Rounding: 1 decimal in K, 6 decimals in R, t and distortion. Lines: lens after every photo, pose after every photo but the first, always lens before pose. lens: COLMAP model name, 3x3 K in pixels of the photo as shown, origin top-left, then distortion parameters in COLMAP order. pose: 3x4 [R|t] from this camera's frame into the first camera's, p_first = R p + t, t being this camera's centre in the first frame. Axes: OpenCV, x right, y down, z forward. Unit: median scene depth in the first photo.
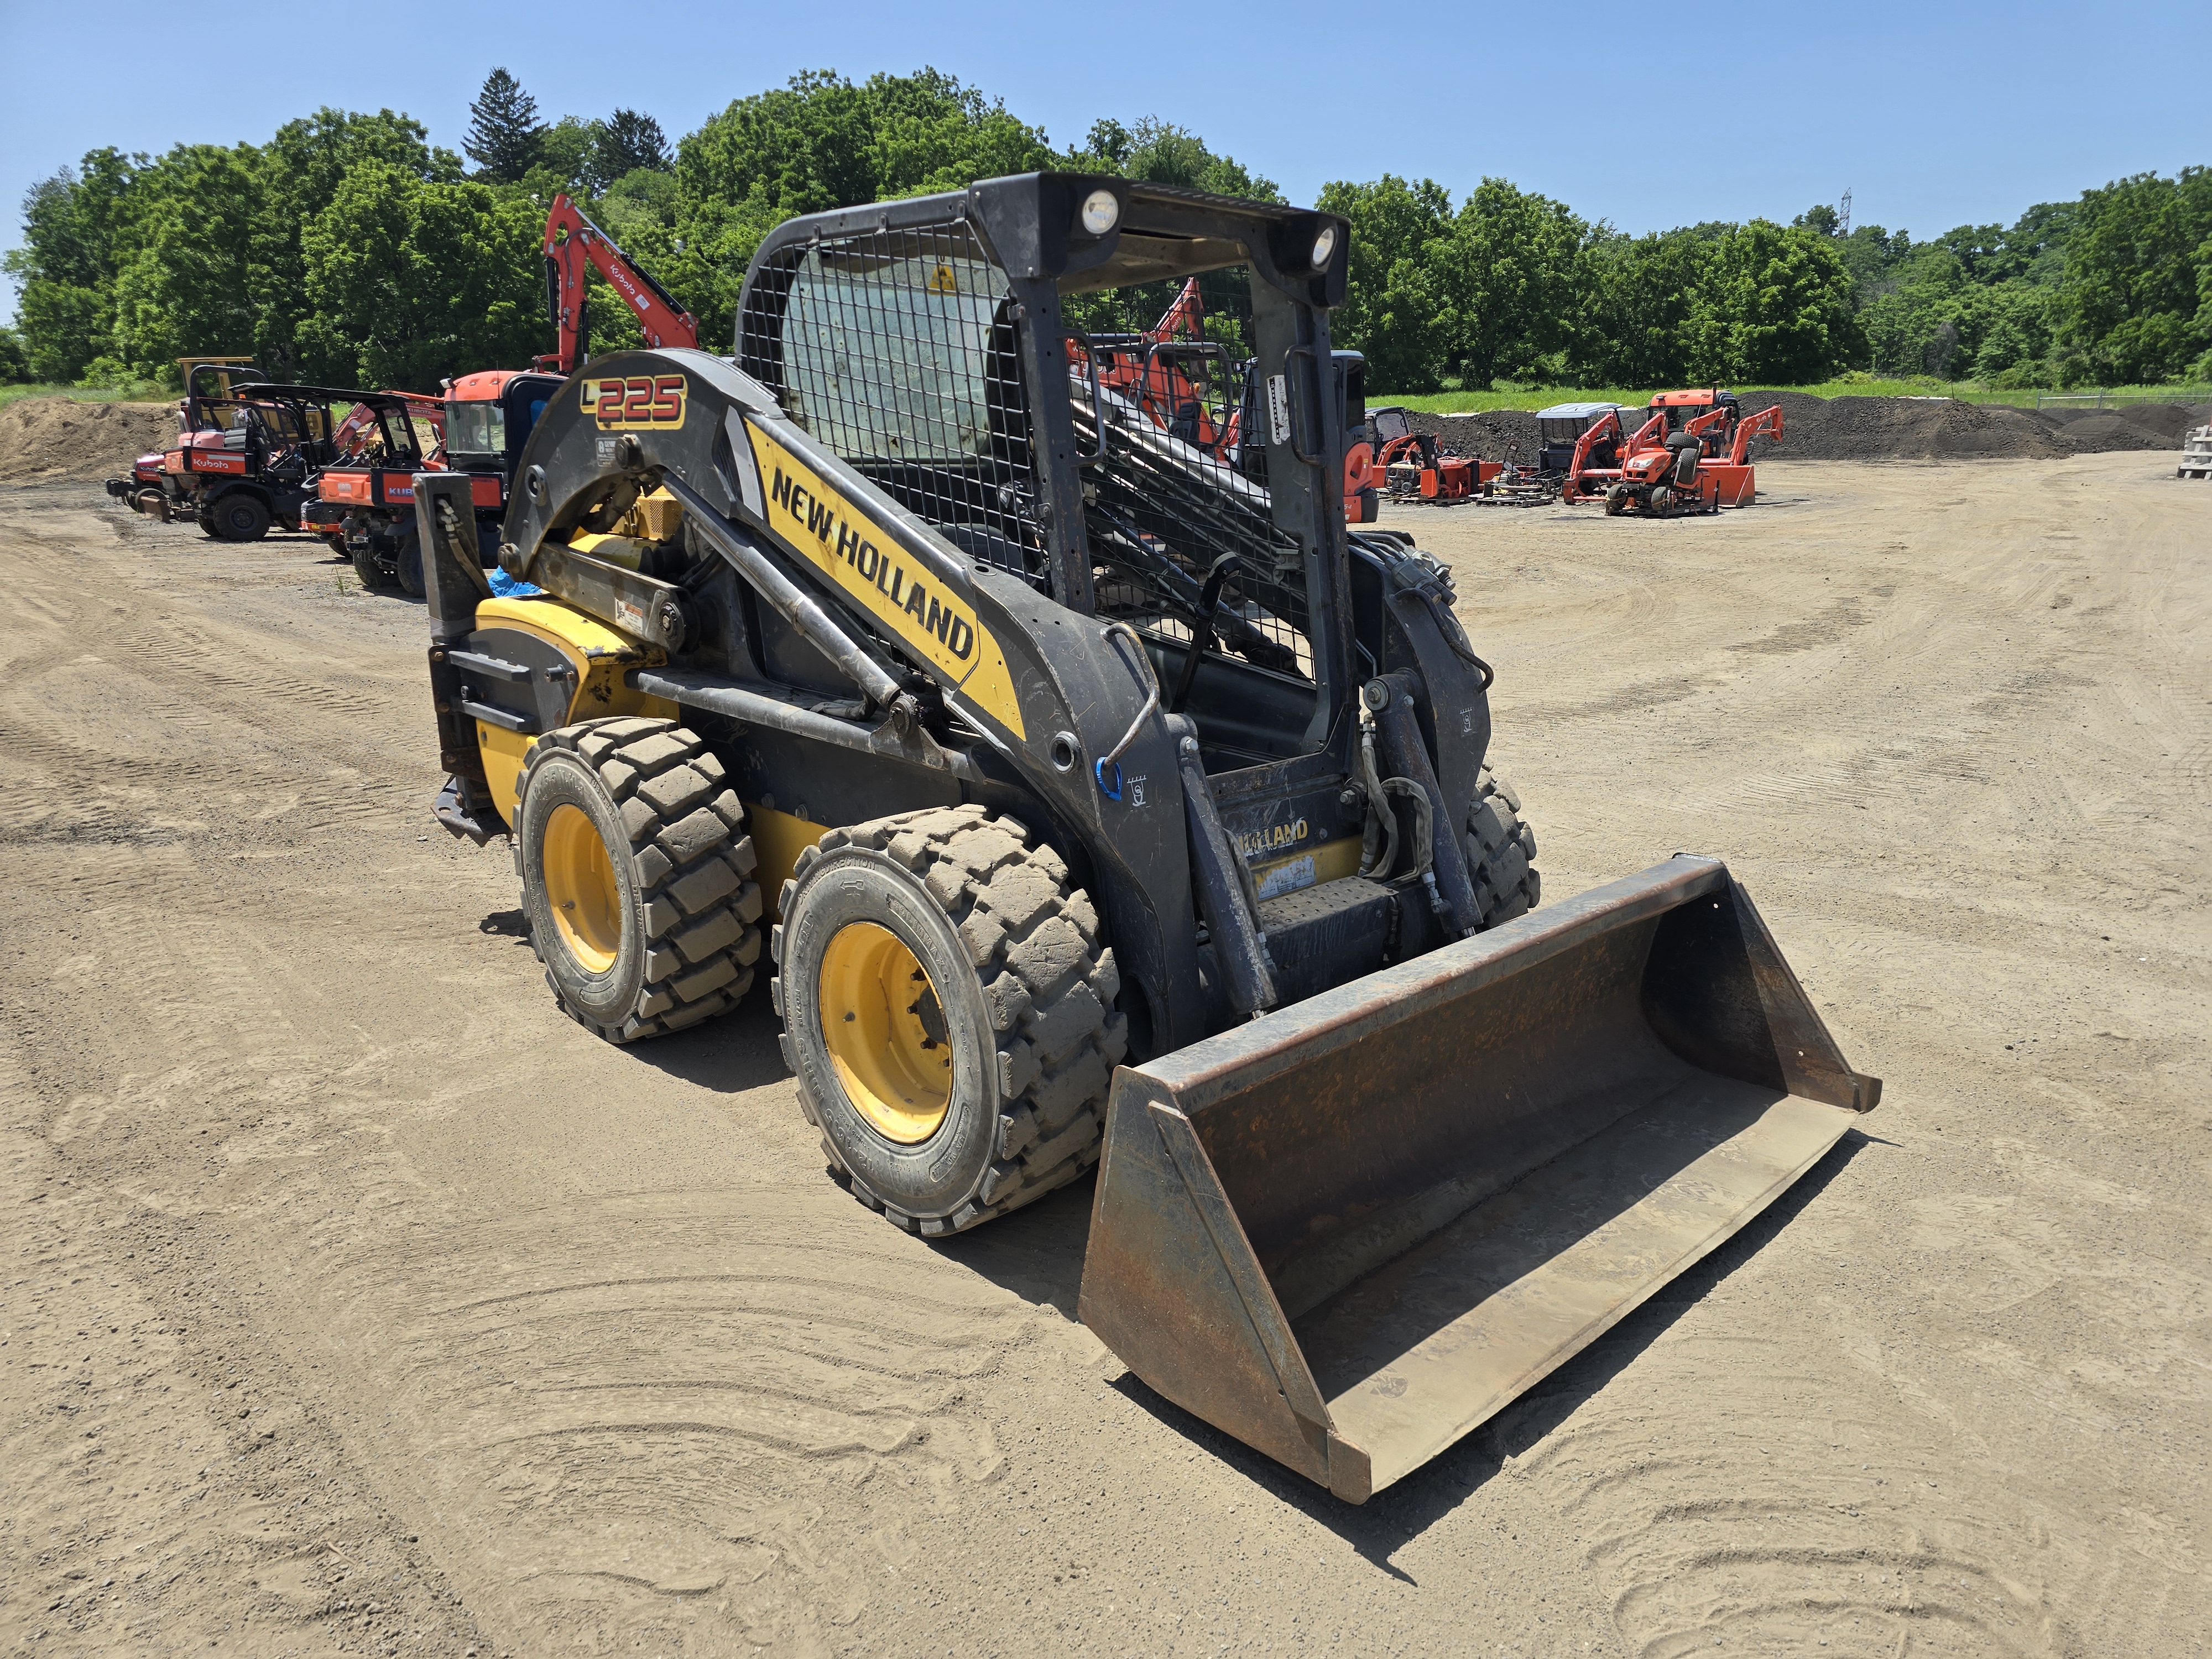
lens RADIAL K [[1504.8, 0, 1097.7], [0, 1504.8, 835.9], [0, 0, 1]] dist [0.042939, -0.035829]
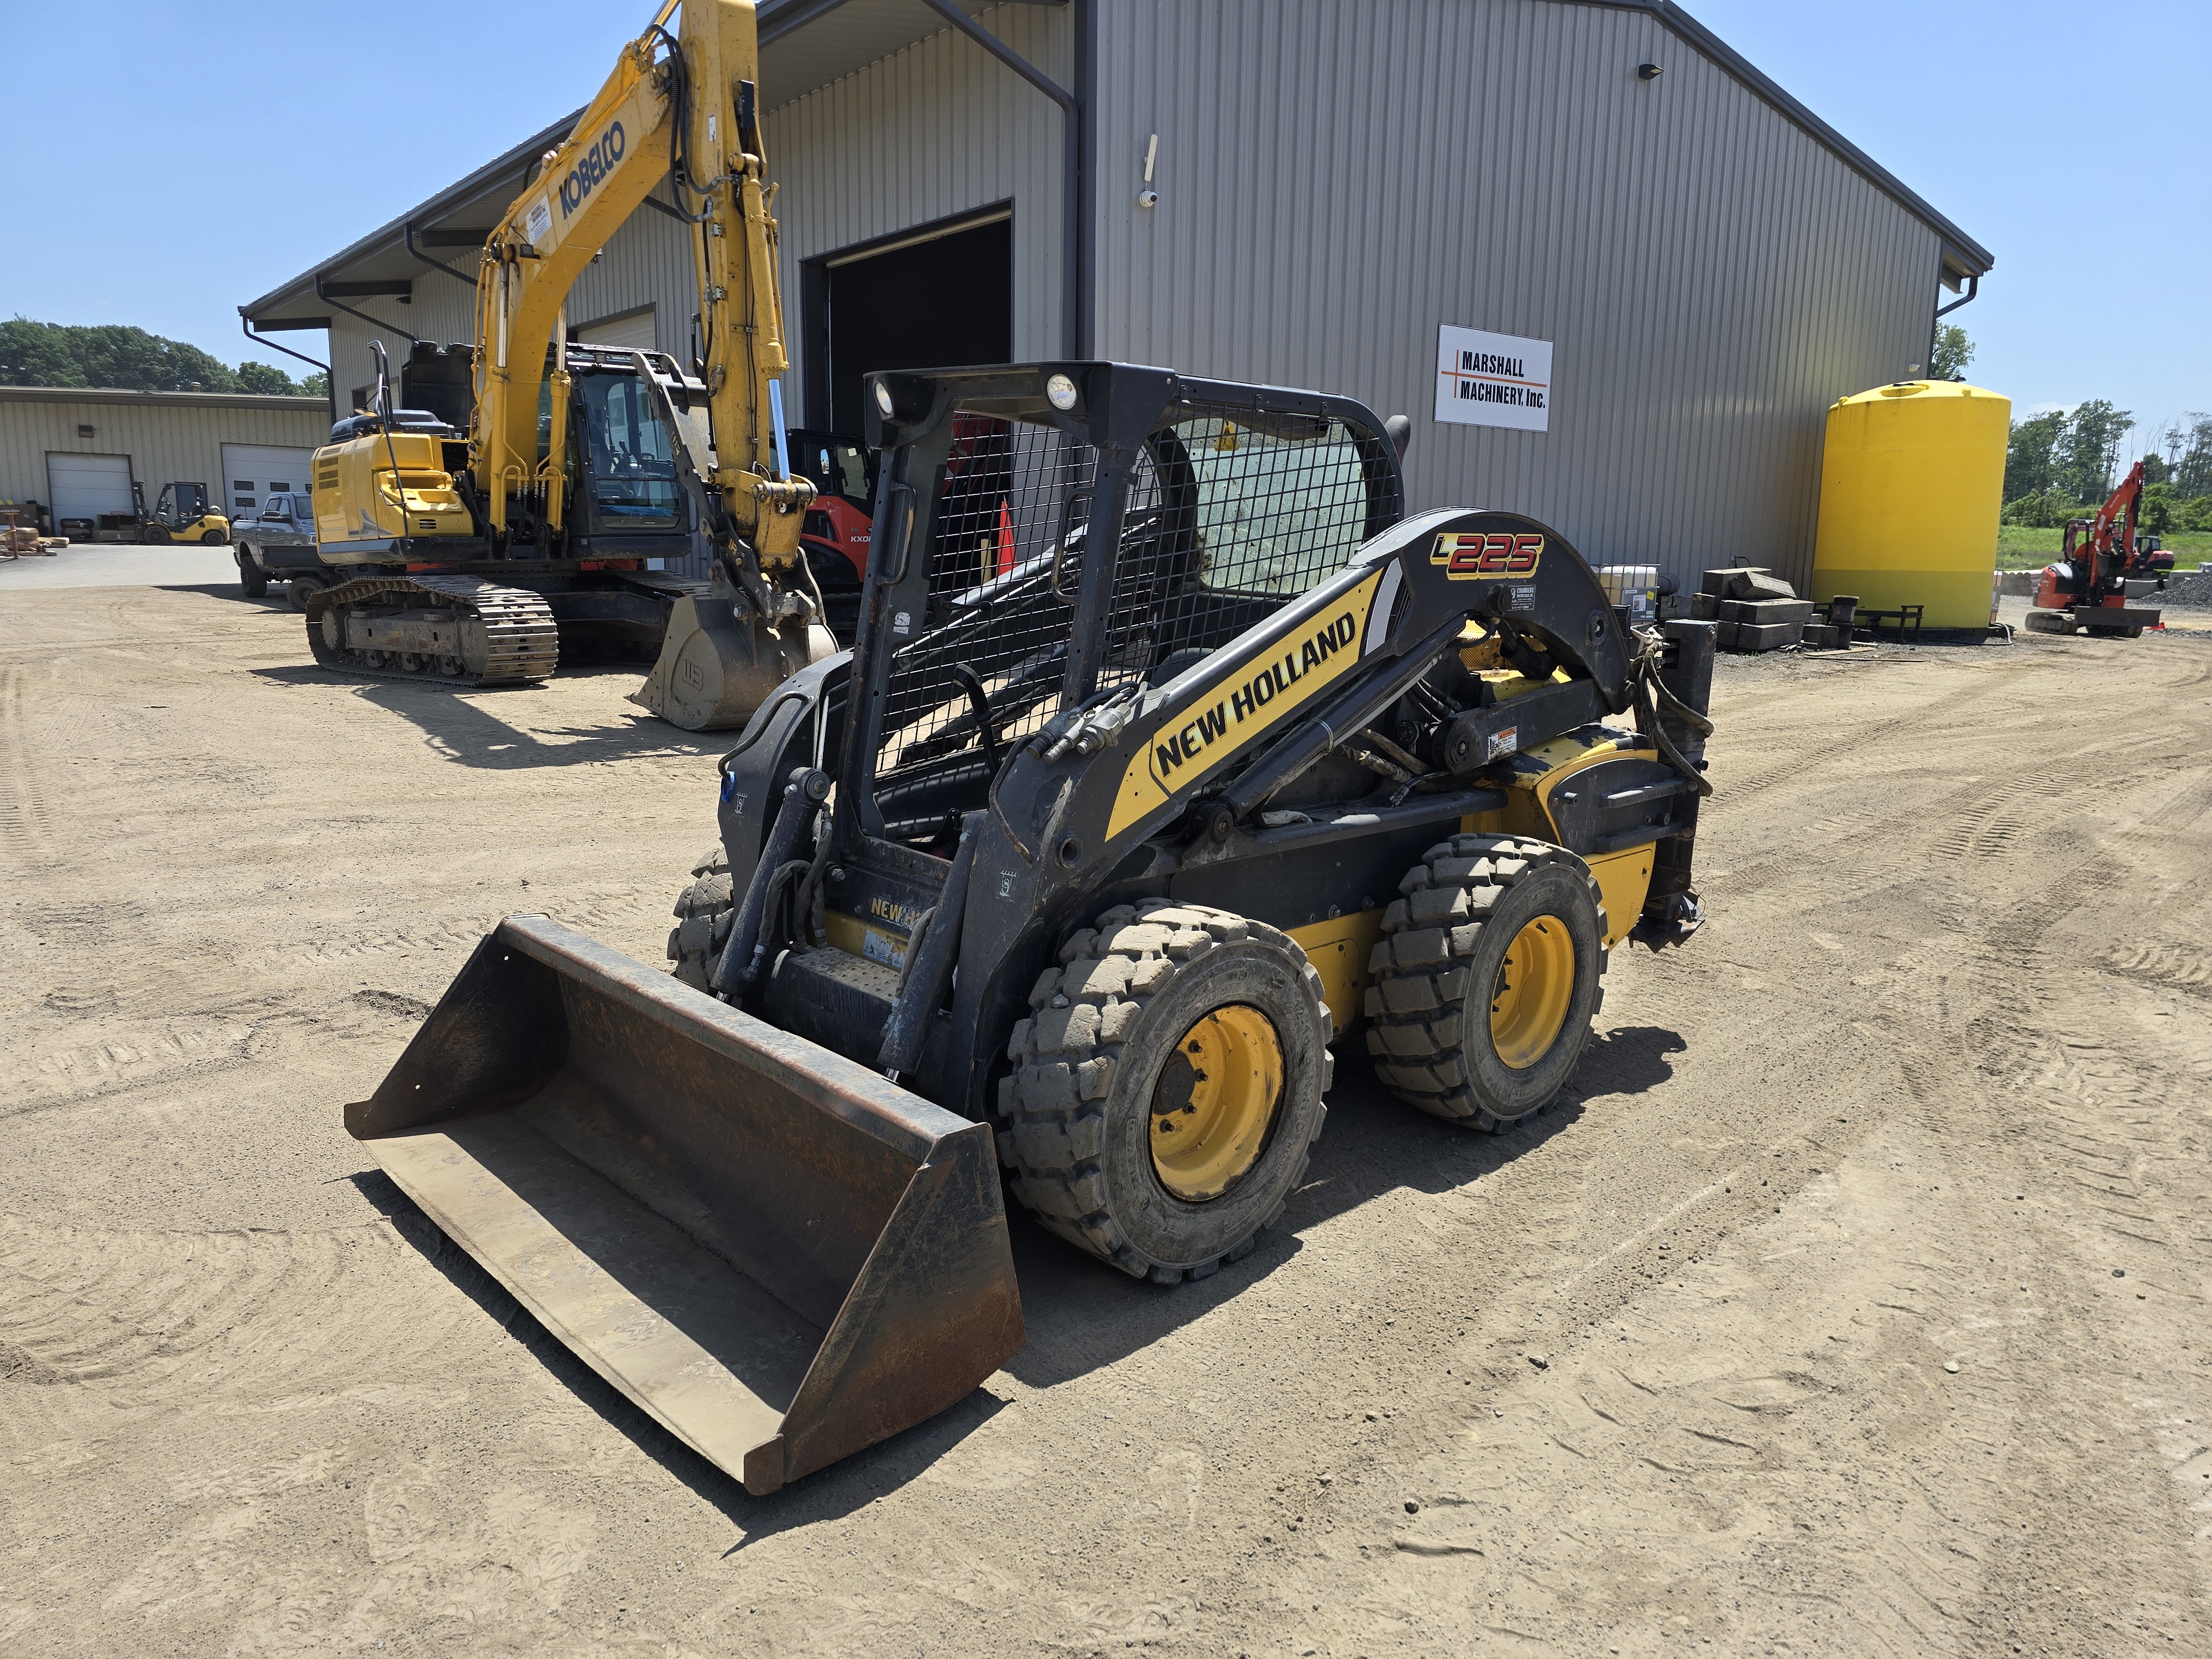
lens RADIAL K [[1480.6, 0, 1109.8], [0, 1480.6, 806.3], [0, 0, 1]] dist [0.074988, -0.079106]
pose [[0.005175, 0.182571, -0.983179, 0.066659], [-0.293396, 0.940199, 0.173046, -0.017569], [0.955977, 0.287566, 0.058431, 0.059281]]
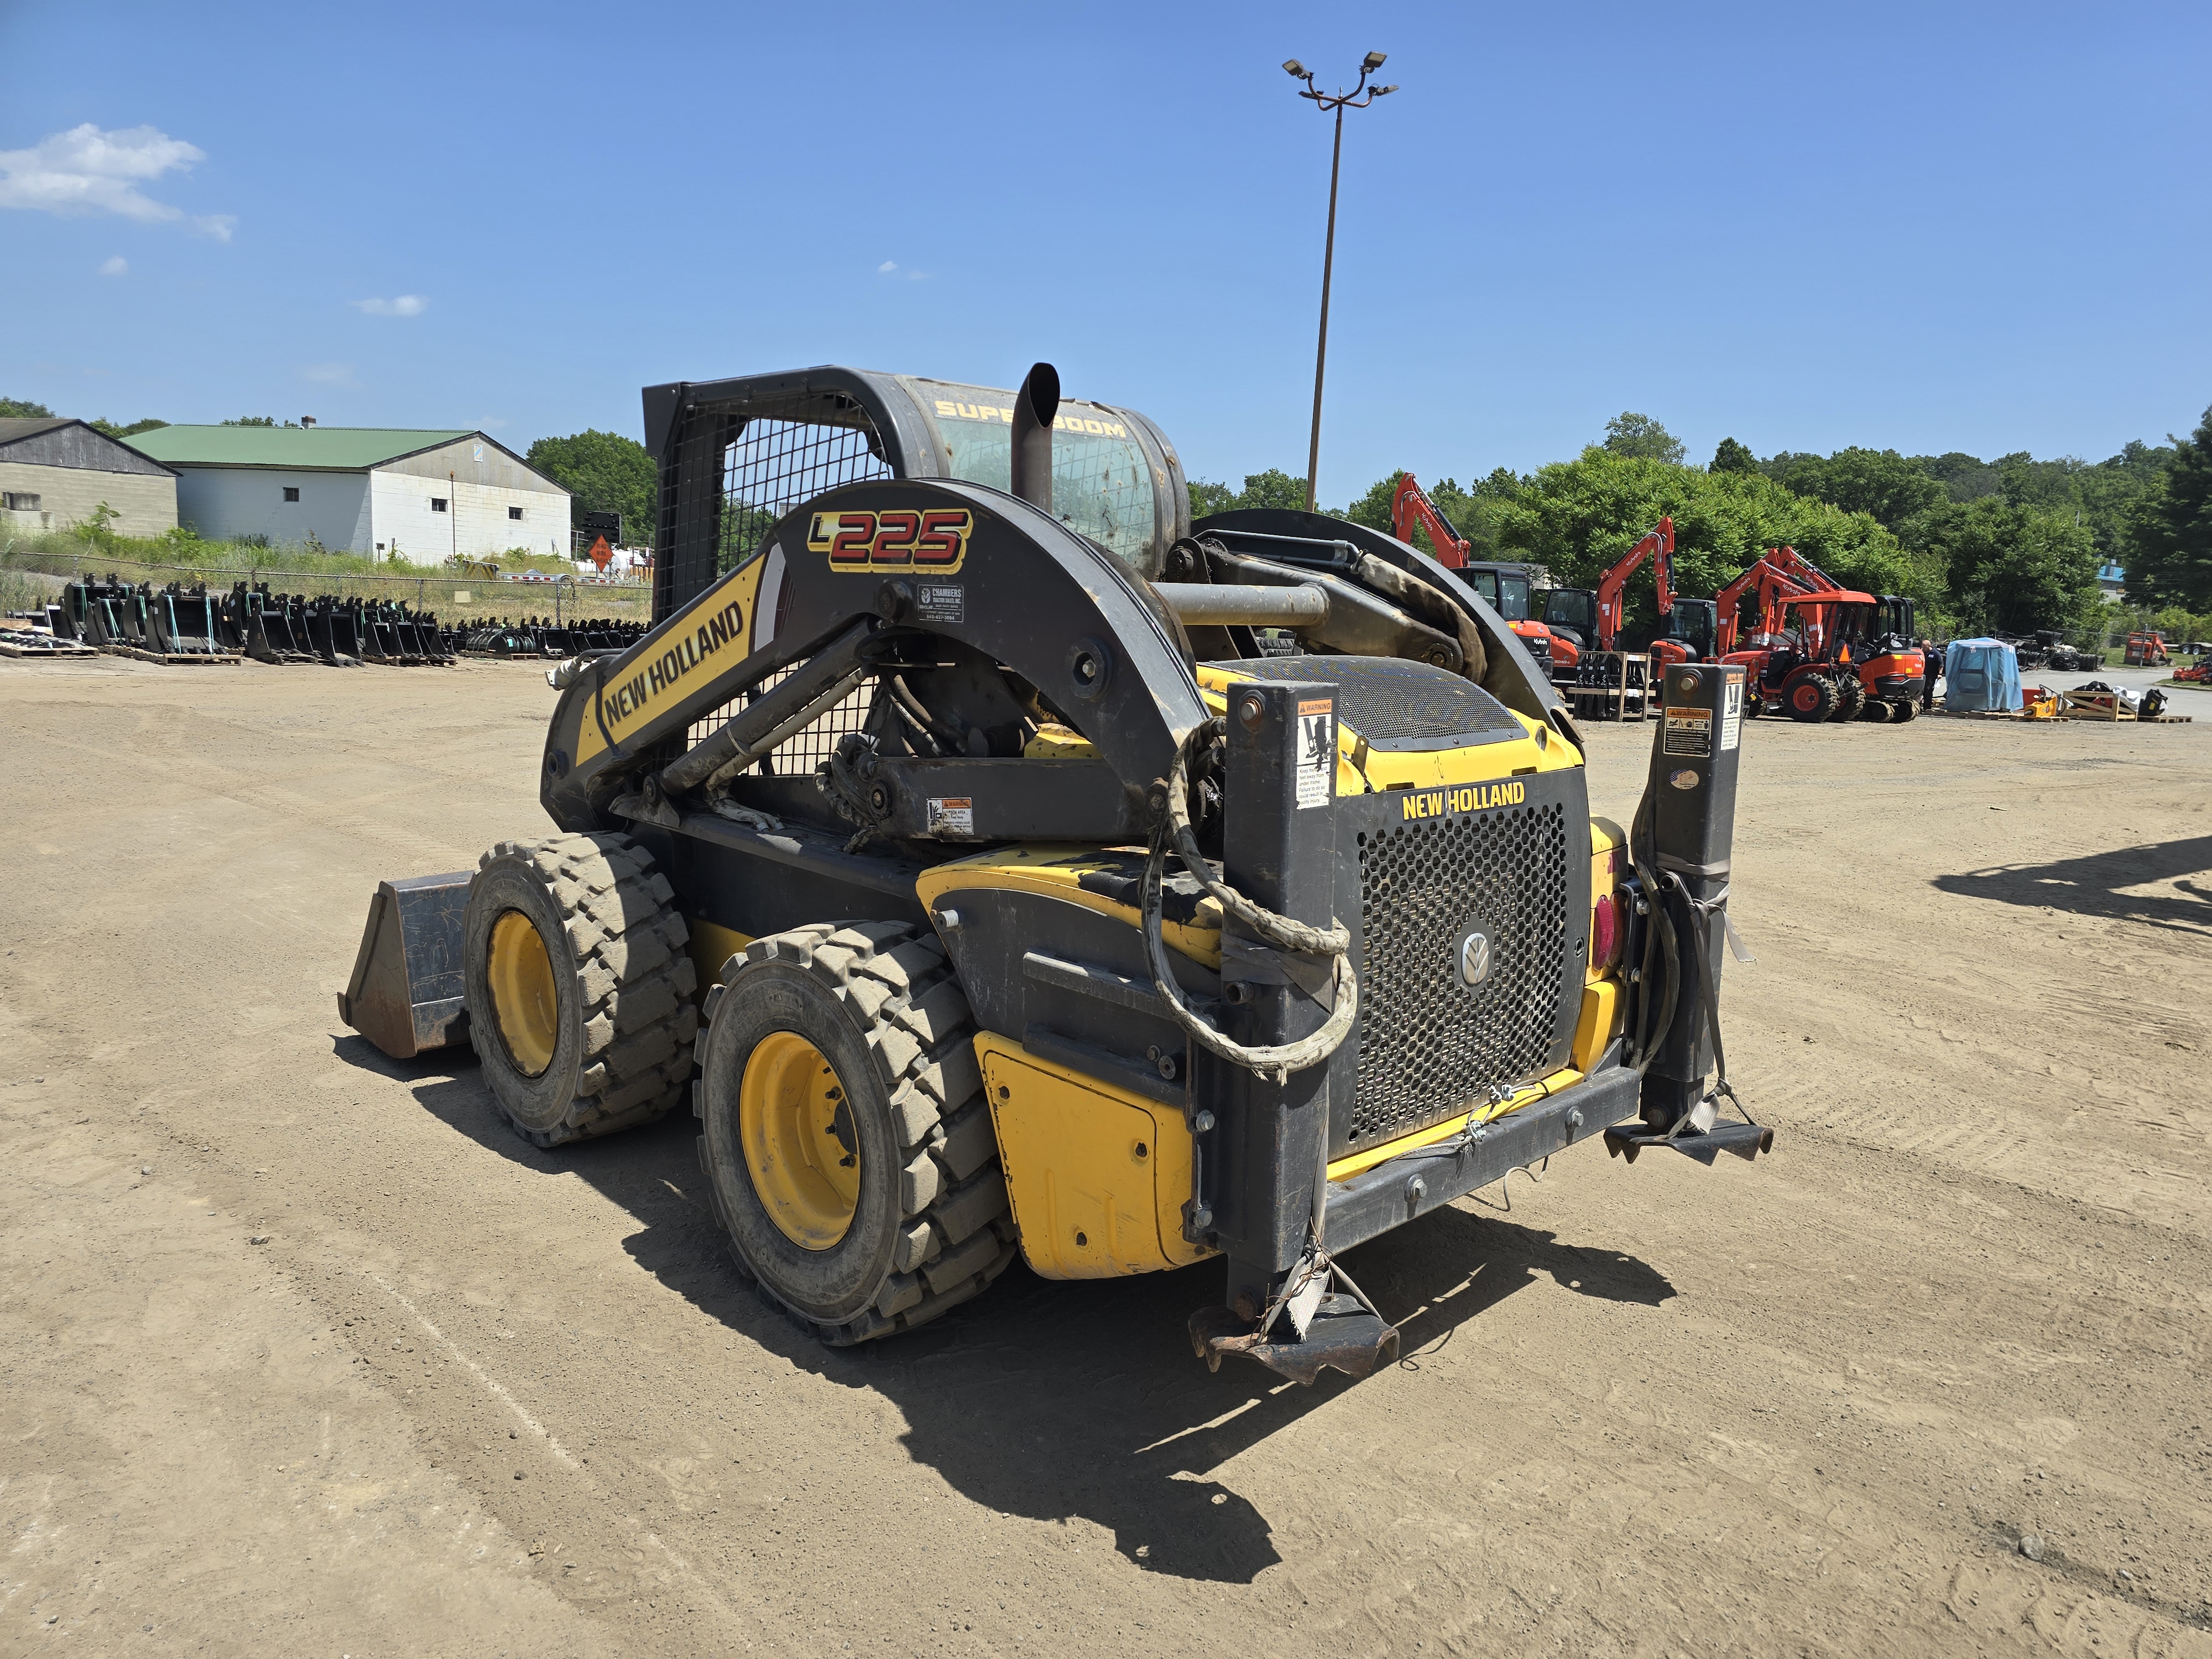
lens RADIAL K [[1481.2, 0, 1162.5], [0, 1481.2, 821.1], [0, 0, 1]] dist [0.065456, -0.052996]
pose [[-0.998725, -0.036978, -0.034378, -0.011645], [-0.047891, 0.909430, 0.413089, -0.034483], [0.015990, 0.414209, -0.910041, 0.127300]]
